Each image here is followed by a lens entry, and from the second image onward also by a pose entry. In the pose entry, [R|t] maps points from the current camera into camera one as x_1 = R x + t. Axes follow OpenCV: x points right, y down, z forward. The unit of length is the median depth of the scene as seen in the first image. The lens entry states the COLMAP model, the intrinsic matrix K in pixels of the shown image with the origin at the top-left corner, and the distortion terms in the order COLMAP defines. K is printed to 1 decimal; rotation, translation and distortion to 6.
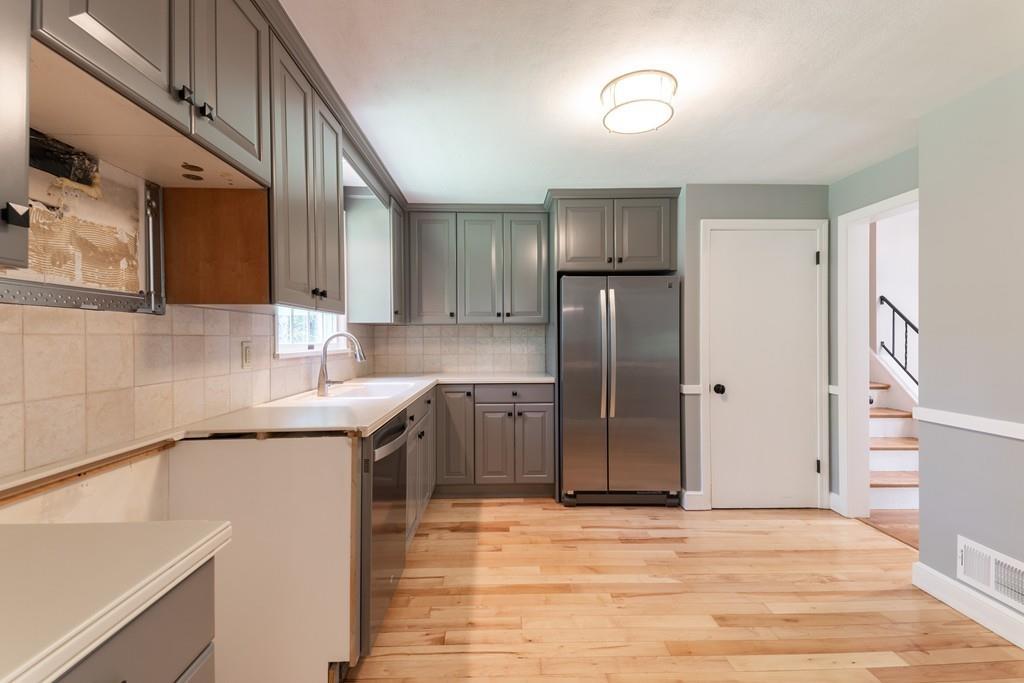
lens RADIAL K [[436.4, 0, 513.4], [0, 436.4, 337.8], [0, 0, 1]] dist [0.066068, -0.027957]
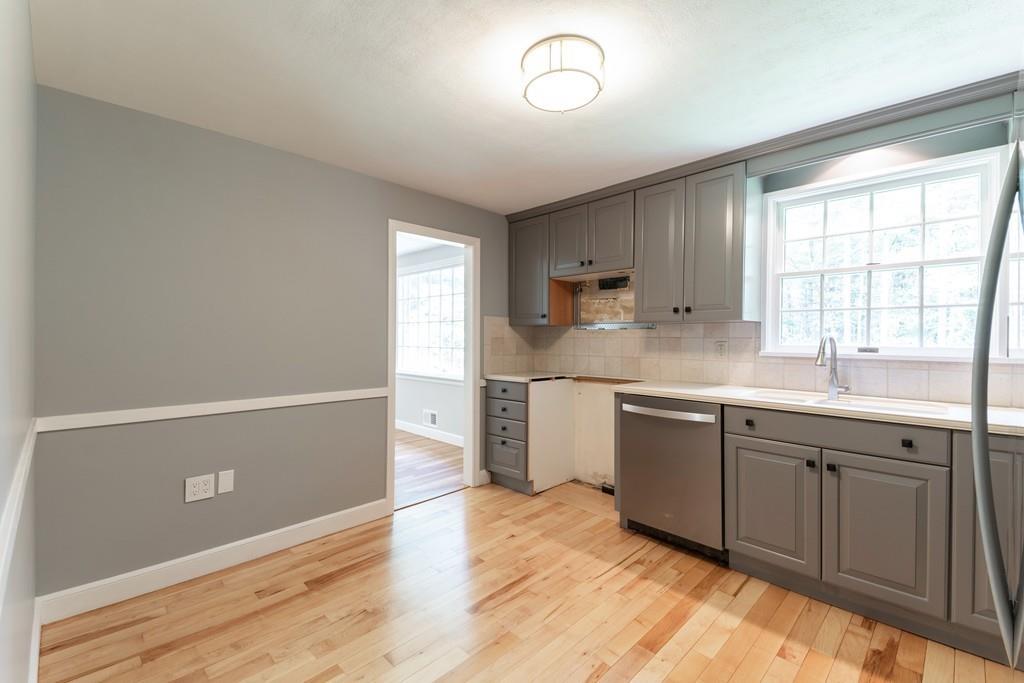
lens RADIAL K [[436.4, 0, 505.5], [0, 436.4, 340.9], [0, 0, 1]] dist [0.066068, -0.027957]
pose [[-0.738091, 0.000129, -0.674702, 0.720476], [-0.005176, 0.999969, 0.005854, 0.001110], [0.674682, 0.007813, -0.738067, 1.186444]]
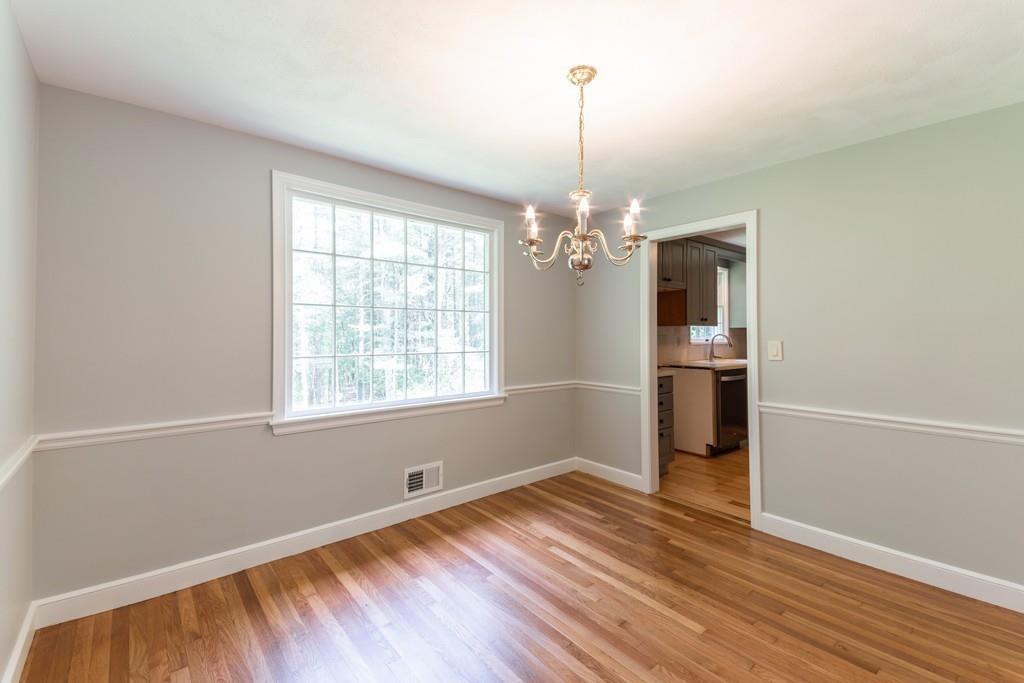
lens RADIAL K [[436.4, 0, 505.0], [0, 436.4, 325.0], [0, 0, 1]] dist [0.066068, -0.027957]
pose [[0.601532, -0.013065, -0.798742, 0.668271], [-0.004172, 0.999801, -0.019496, -0.007450], [0.798838, 0.015060, 0.601358, -1.077941]]
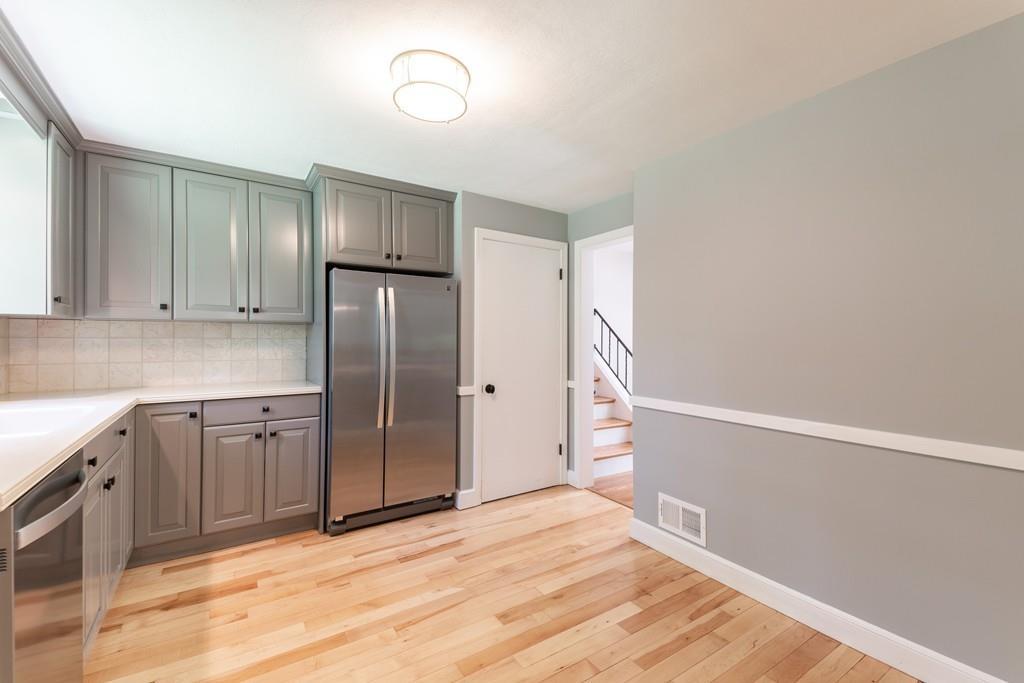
lens RADIAL K [[436.4, 0, 509.5], [0, 436.4, 338.4], [0, 0, 1]] dist [0.066068, -0.027957]
pose [[0.860753, 0.008004, 0.508960, -0.036206], [-0.006373, 0.999967, -0.004947, -0.001124], [-0.508983, 0.001014, 0.860776, 0.092071]]
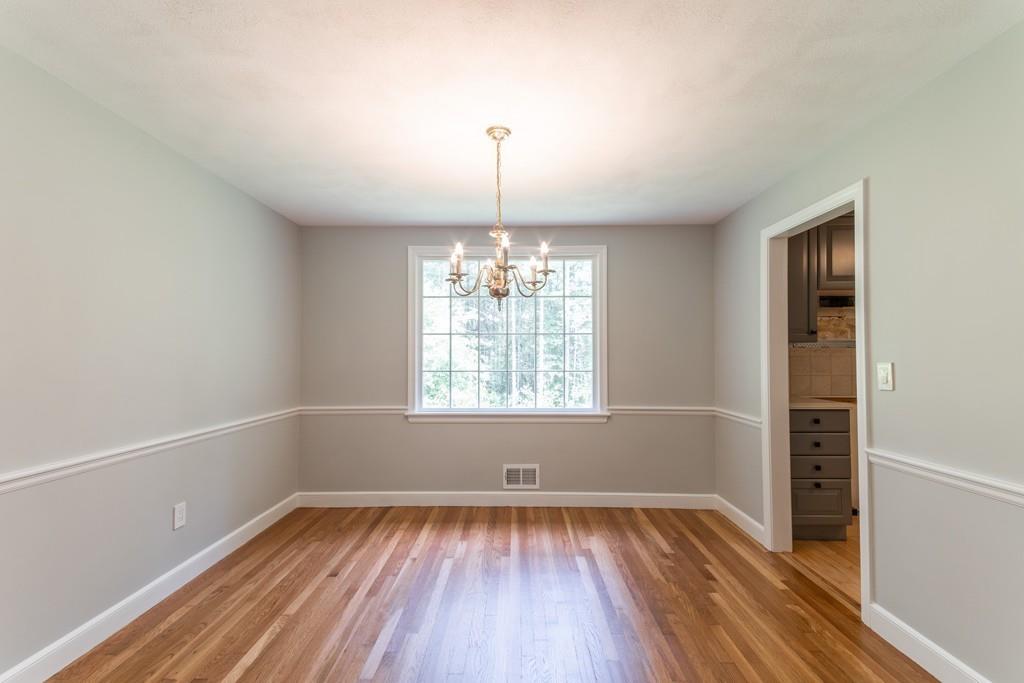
lens RADIAL K [[436.4, 0, 511.0], [0, 436.4, 340.6], [0, 0, 1]] dist [0.066068, -0.027957]
pose [[-0.053789, -0.032532, -0.998022, 0.992494], [-0.000754, 0.999470, -0.032539, -0.004318], [0.998552, -0.000997, -0.053785, -0.509747]]
